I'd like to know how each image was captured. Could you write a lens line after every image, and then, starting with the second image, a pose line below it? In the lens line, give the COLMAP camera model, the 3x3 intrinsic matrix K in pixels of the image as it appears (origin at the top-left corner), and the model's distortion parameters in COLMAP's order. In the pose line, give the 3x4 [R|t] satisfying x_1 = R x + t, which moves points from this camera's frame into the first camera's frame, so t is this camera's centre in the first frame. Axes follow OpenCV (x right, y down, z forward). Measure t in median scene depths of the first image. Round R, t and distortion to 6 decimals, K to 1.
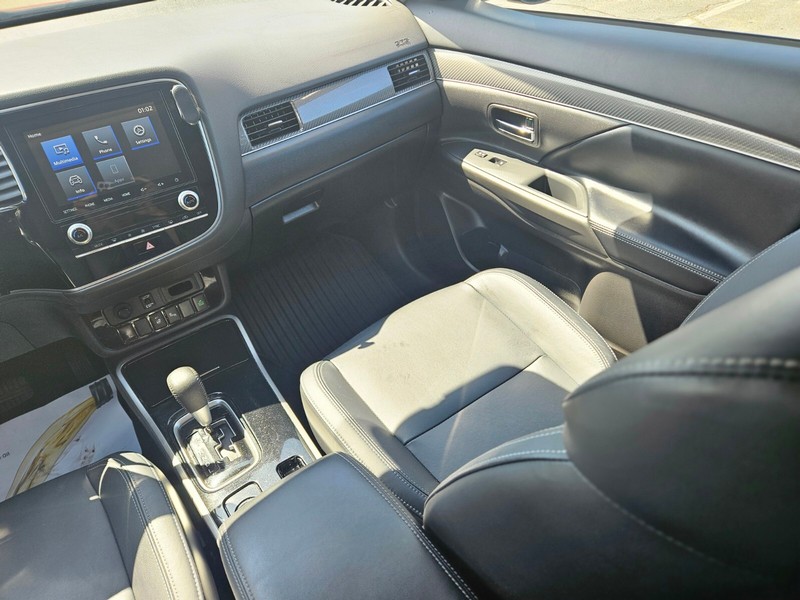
lens RADIAL K [[552.4, 0, 405.2], [0, 552.4, 298.2], [0, 0, 1]] dist [0.082732, -0.085662]
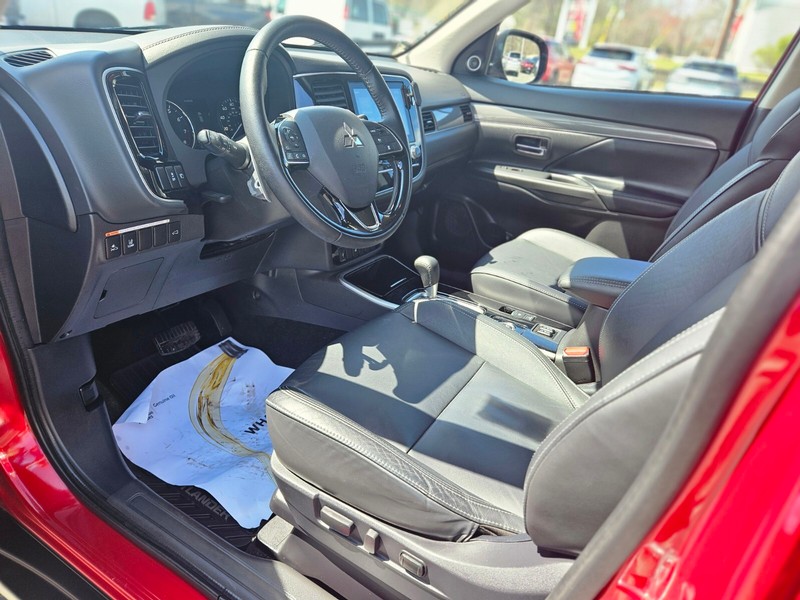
lens RADIAL K [[552.4, 0, 405.2], [0, 552.4, 298.2], [0, 0, 1]] dist [0.082732, -0.085662]
pose [[0.904179, -0.024799, 0.426434, -0.851080], [0.128631, 0.967780, -0.216460, 0.433273], [-0.407327, 0.250572, 0.878236, -0.193548]]
